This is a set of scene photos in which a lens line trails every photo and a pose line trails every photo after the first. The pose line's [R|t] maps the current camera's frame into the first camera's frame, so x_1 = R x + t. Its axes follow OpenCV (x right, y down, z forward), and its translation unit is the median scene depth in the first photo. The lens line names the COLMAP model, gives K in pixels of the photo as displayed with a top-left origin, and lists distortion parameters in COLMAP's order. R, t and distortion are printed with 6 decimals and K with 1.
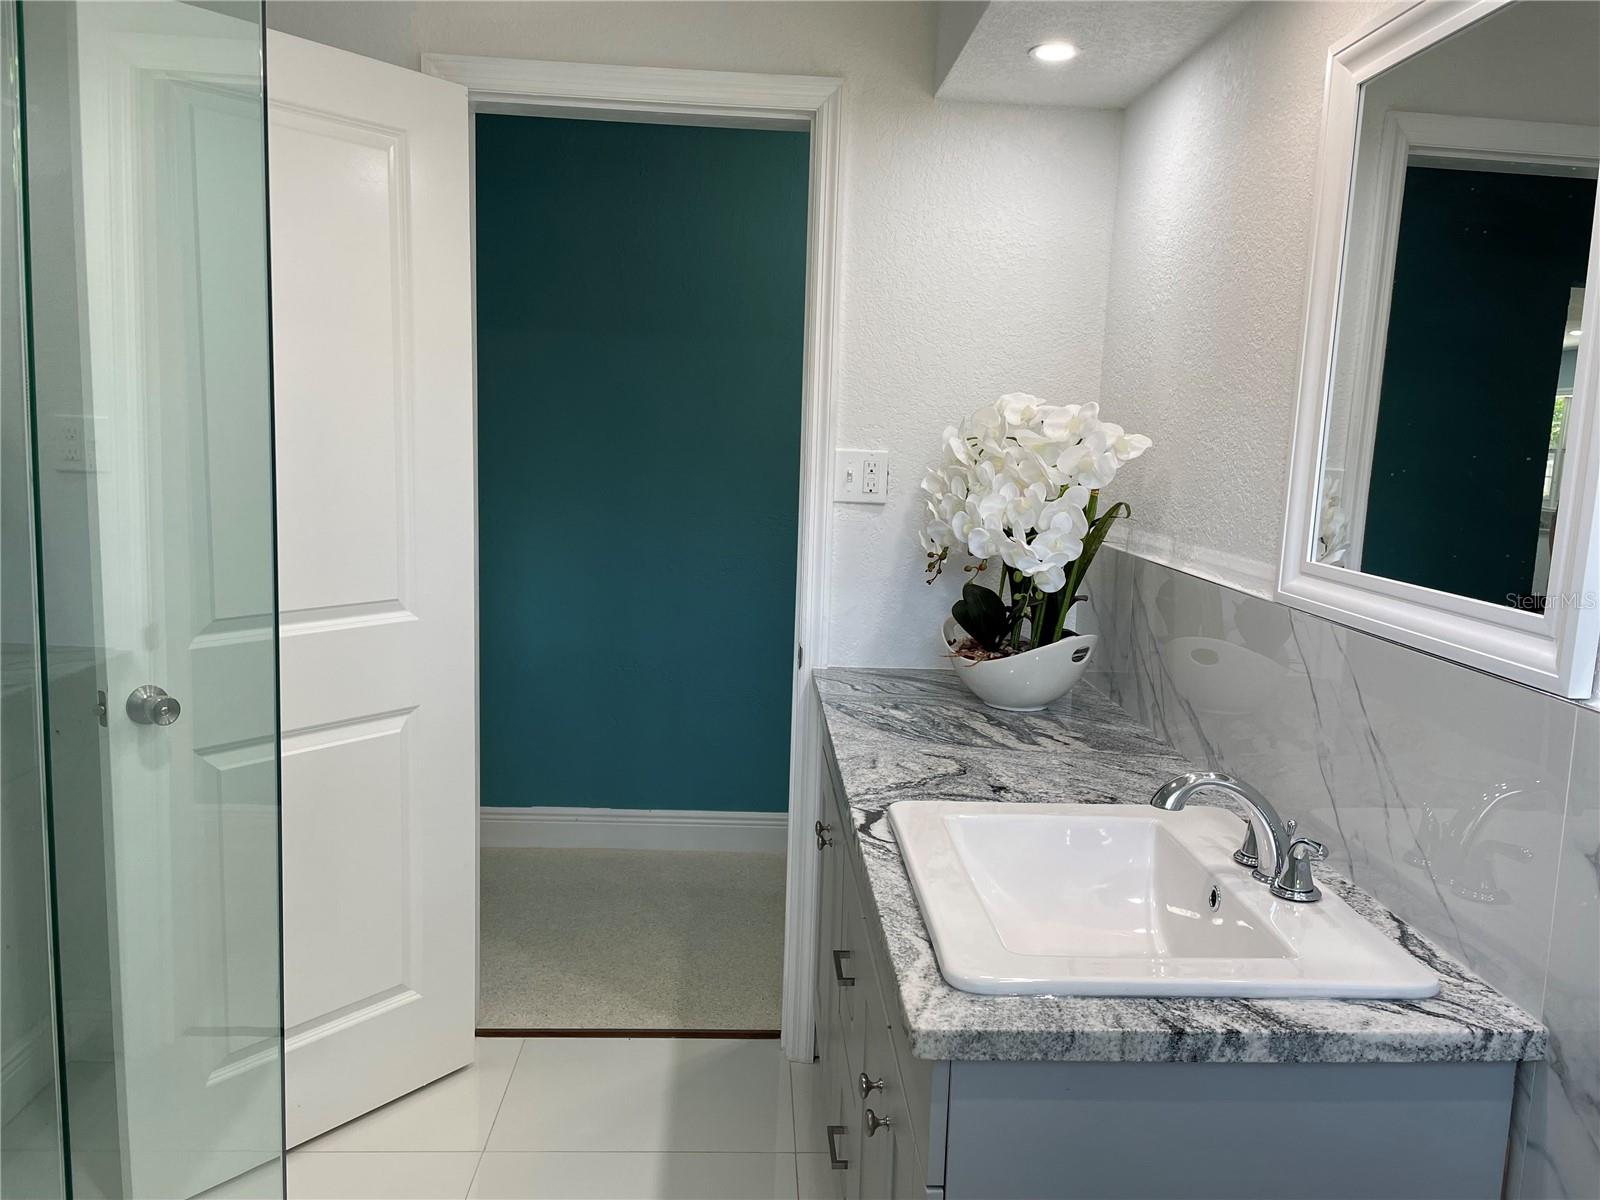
lens RADIAL K [[1203.9, 0, 820.2], [0, 1203.9, 600.5], [0, 0, 1]] dist [0.090004, -0.108469]
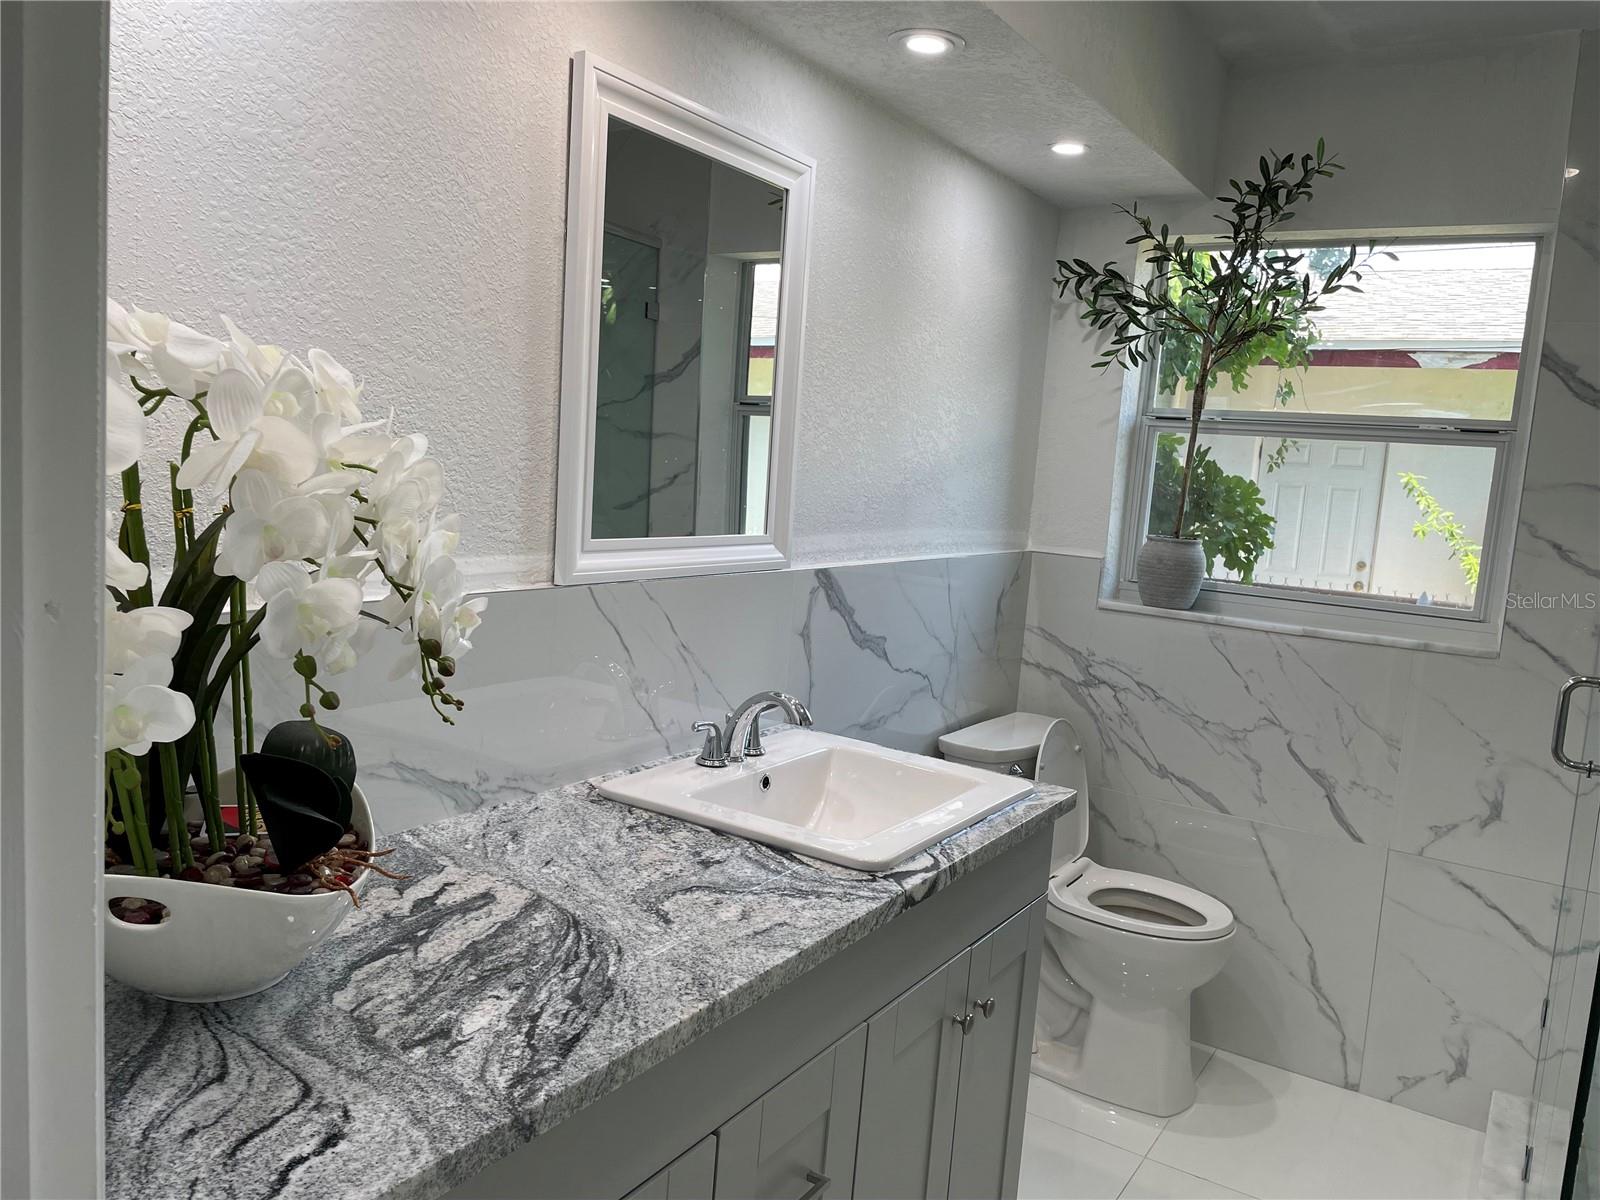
lens RADIAL K [[1203.9, 0, 820.2], [0, 1203.9, 600.5], [0, 0, 1]] dist [0.090004, -0.108469]
pose [[-0.813826, -0.159091, 0.558907, -0.320024], [-0.015612, 0.967434, 0.252643, -0.210171], [-0.580899, 0.196881, -0.789806, 1.429242]]
